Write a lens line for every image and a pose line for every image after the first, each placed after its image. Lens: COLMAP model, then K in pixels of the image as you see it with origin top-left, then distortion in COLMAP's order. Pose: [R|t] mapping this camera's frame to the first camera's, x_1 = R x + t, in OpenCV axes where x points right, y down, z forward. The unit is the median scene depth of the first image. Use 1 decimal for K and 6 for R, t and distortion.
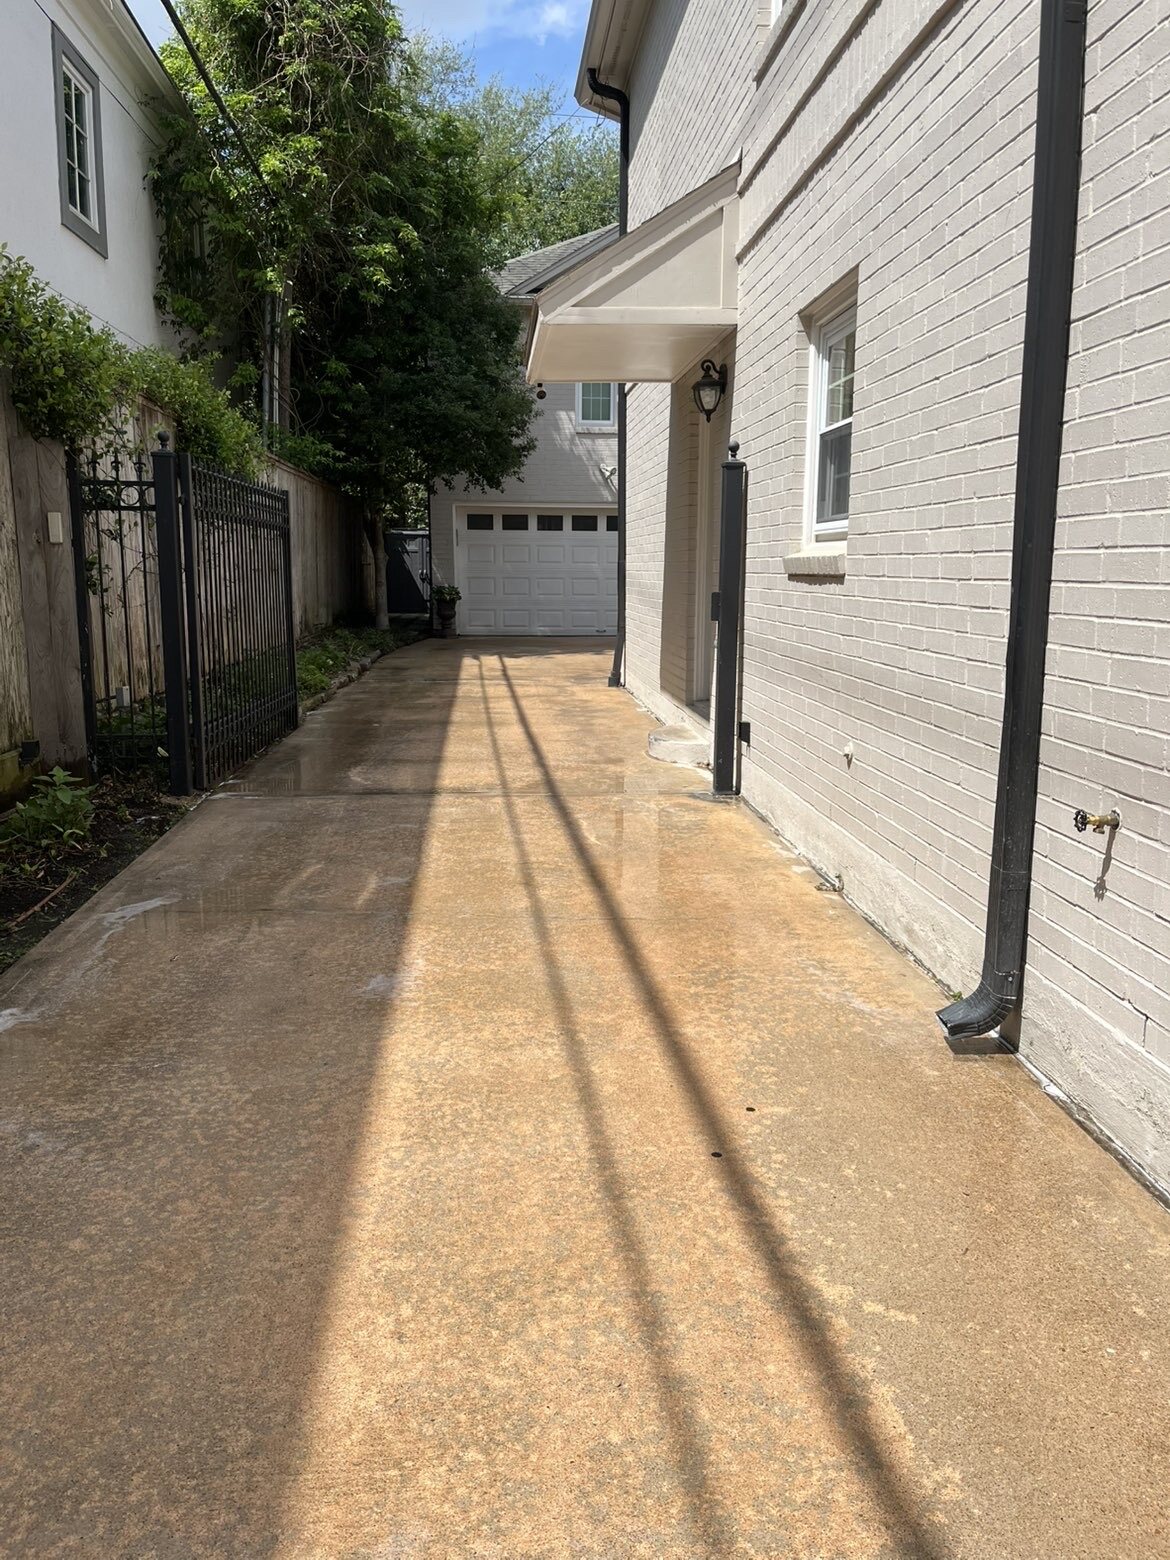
lens RADIAL K [[1185.8, 0, 585.0], [0, 1185.8, 780.0], [0, 0, 1]] dist [0.068864, -0.001902]
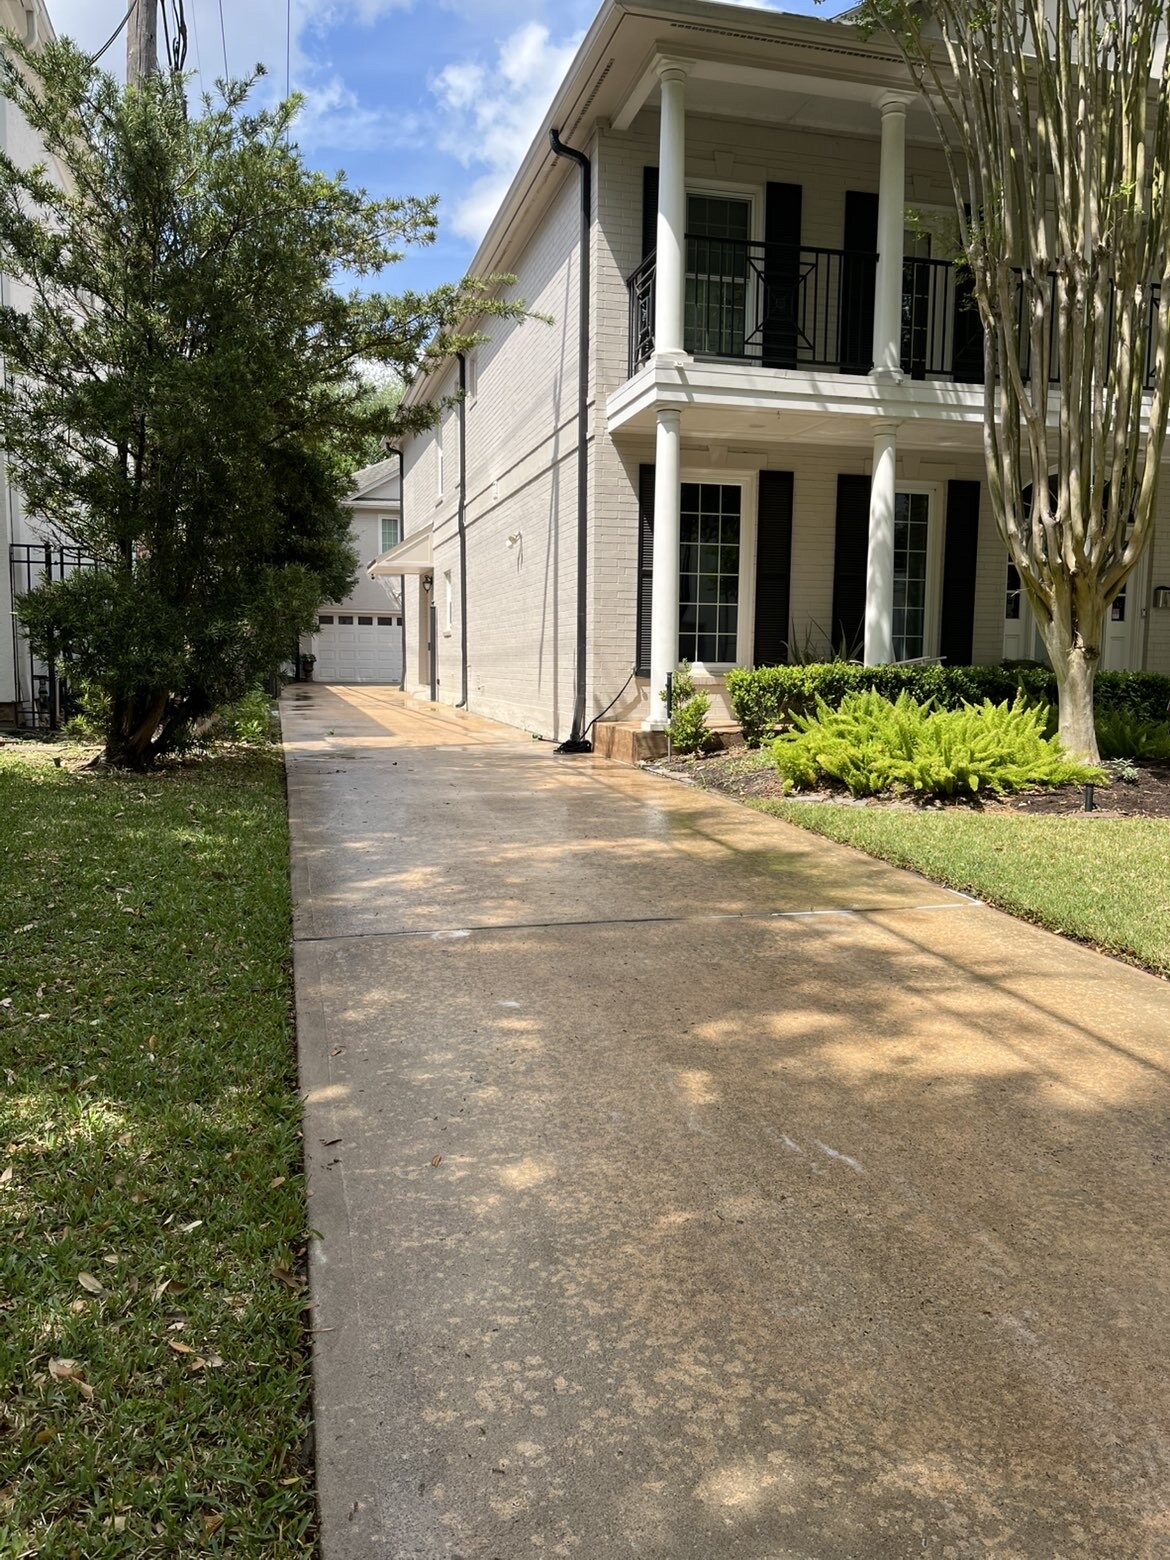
lens RADIAL K [[1185.8, 0, 585.0], [0, 1185.8, 780.0], [0, 0, 1]] dist [0.068864, -0.001902]
pose [[0.984830, -0.009231, 0.173274, -0.017168], [0.023094, 0.996673, -0.078161, 0.191773], [-0.171976, 0.080977, 0.981767, -0.896538]]
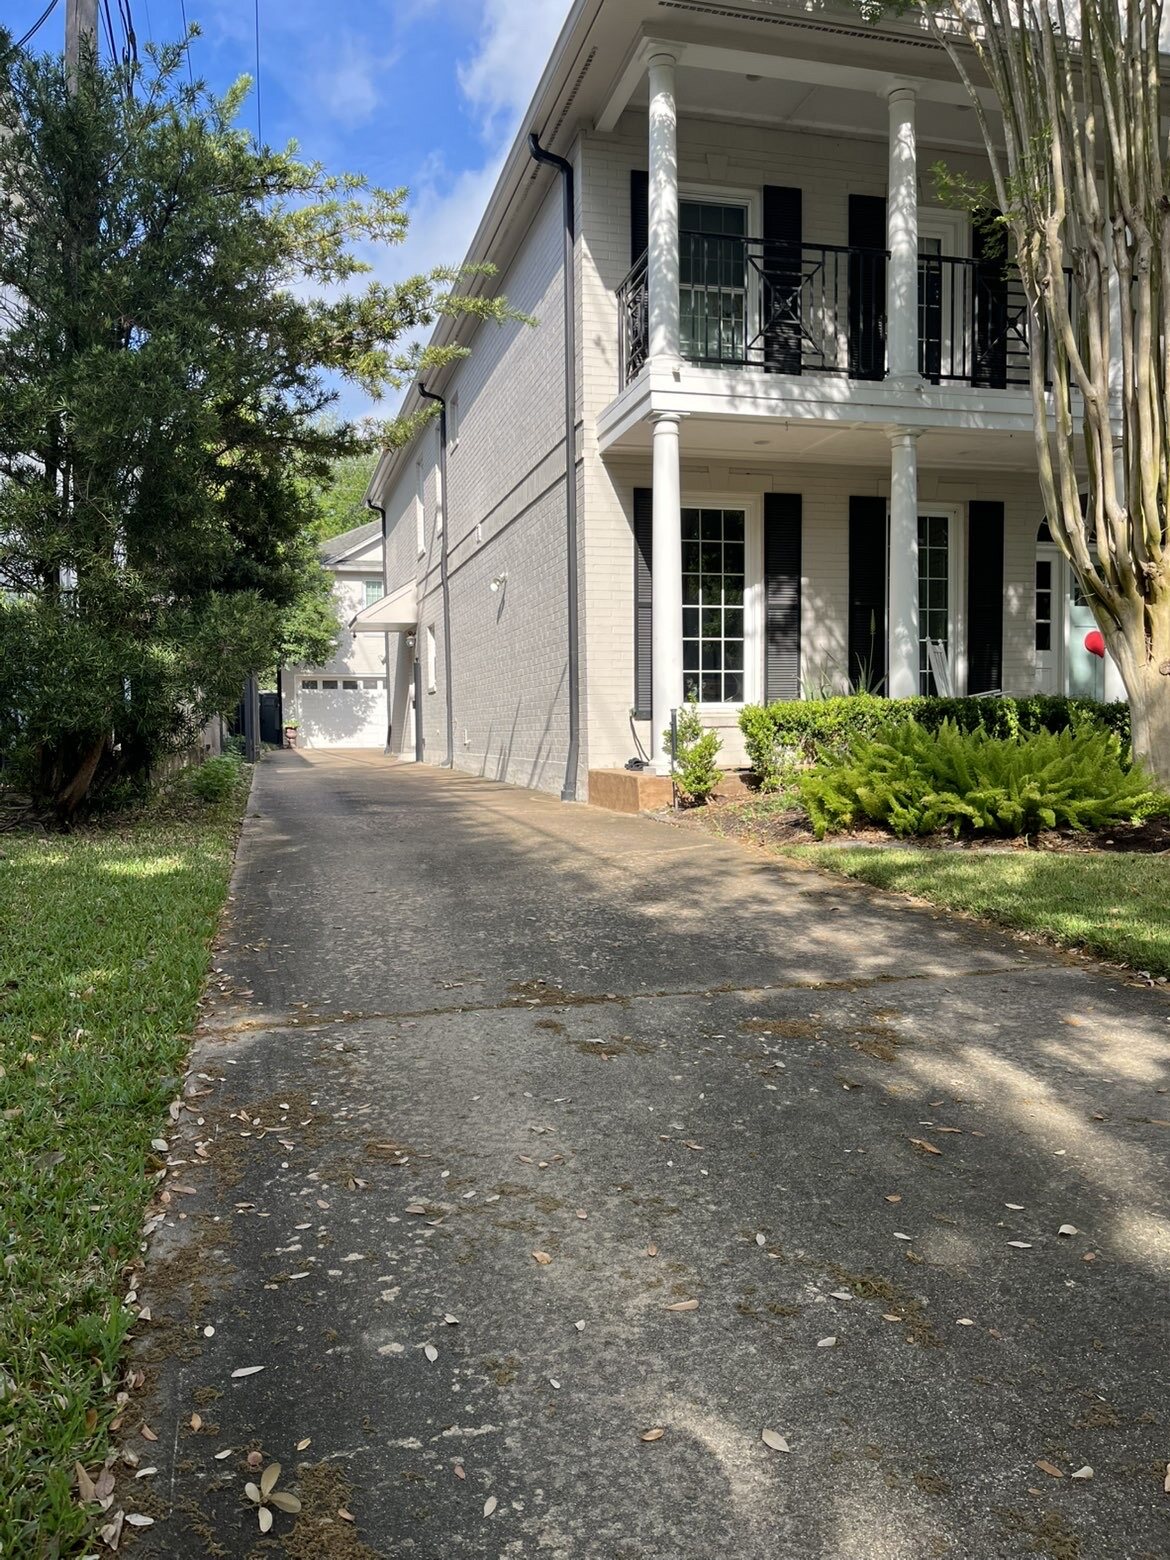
lens RADIAL K [[1183.7, 0, 581.4], [0, 1183.7, 809.8], [0, 0, 1]] dist [0.010570, 0.005350]
pose [[0.983863, -0.024288, 0.177268, -0.008131], [0.044218, 0.993018, -0.109358, 0.192820], [-0.173374, 0.115431, 0.978068, -0.834242]]
